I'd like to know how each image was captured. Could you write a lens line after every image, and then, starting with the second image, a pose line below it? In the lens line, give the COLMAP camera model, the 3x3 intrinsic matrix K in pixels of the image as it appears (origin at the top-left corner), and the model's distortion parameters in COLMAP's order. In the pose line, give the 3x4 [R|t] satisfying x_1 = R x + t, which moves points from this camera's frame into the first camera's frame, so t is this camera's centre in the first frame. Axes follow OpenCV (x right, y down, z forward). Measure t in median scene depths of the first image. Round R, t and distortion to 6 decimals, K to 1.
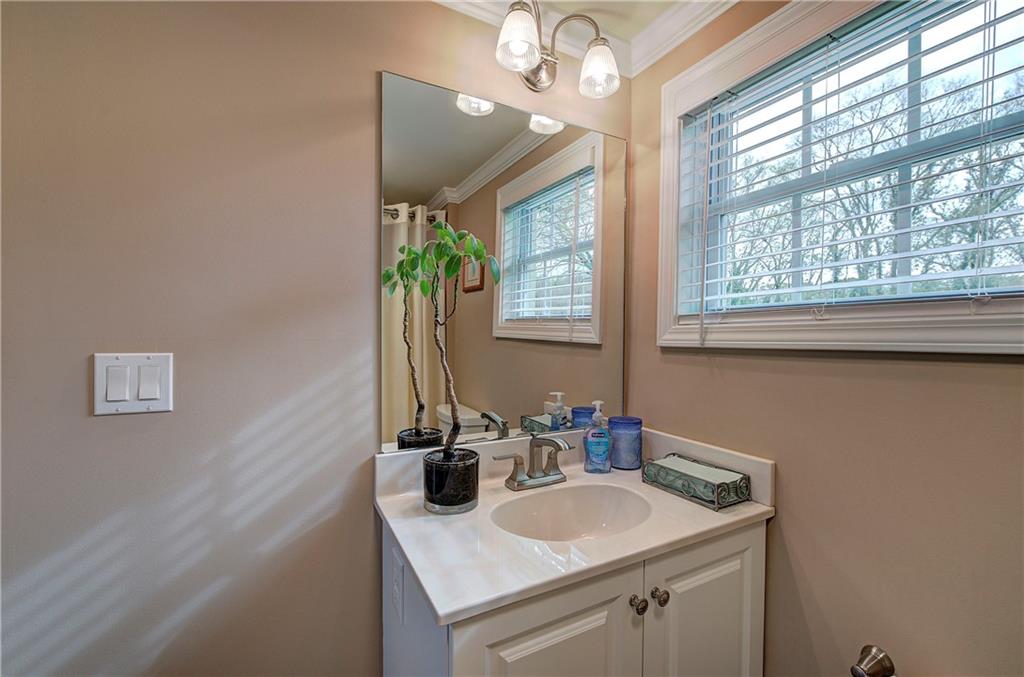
lens RADIAL K [[428.7, 0, 510.2], [0, 428.7, 338.8], [0, 0, 1]] dist [-0.004813, 0.000446]
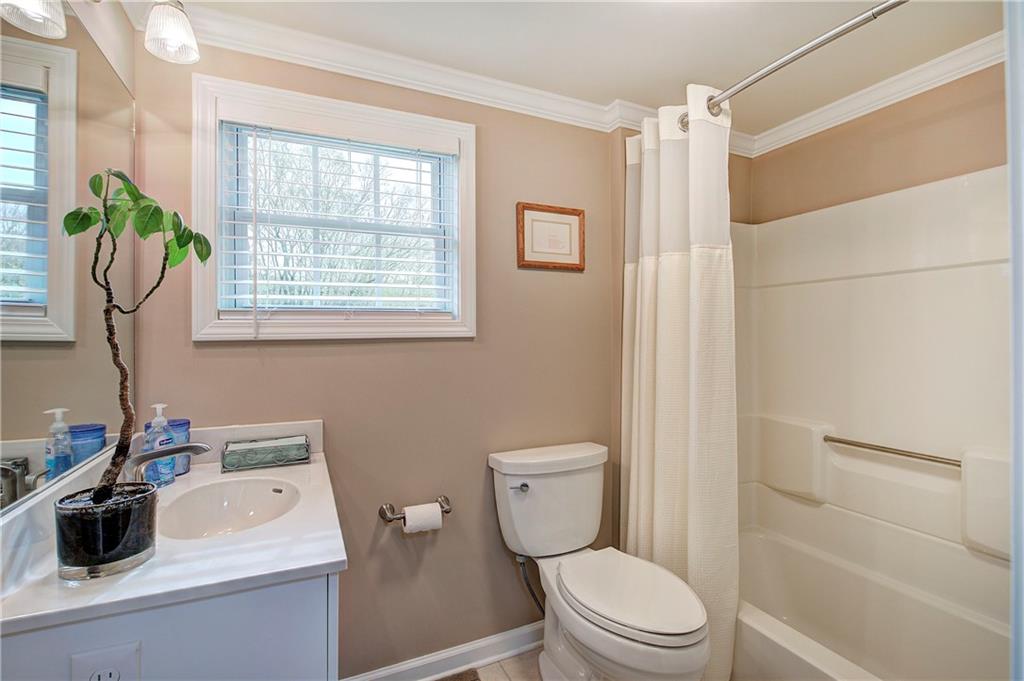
lens RADIAL K [[475.9, 0, 510.9], [0, 475.9, 338.6], [0, 0, 1]] dist [-0.006271, -0.000717]
pose [[0.059079, -0.002906, 0.998249, -0.759485], [0.017967, 0.999837, 0.001847, 0.026280], [-0.998092, 0.017826, 0.059122, 0.252867]]
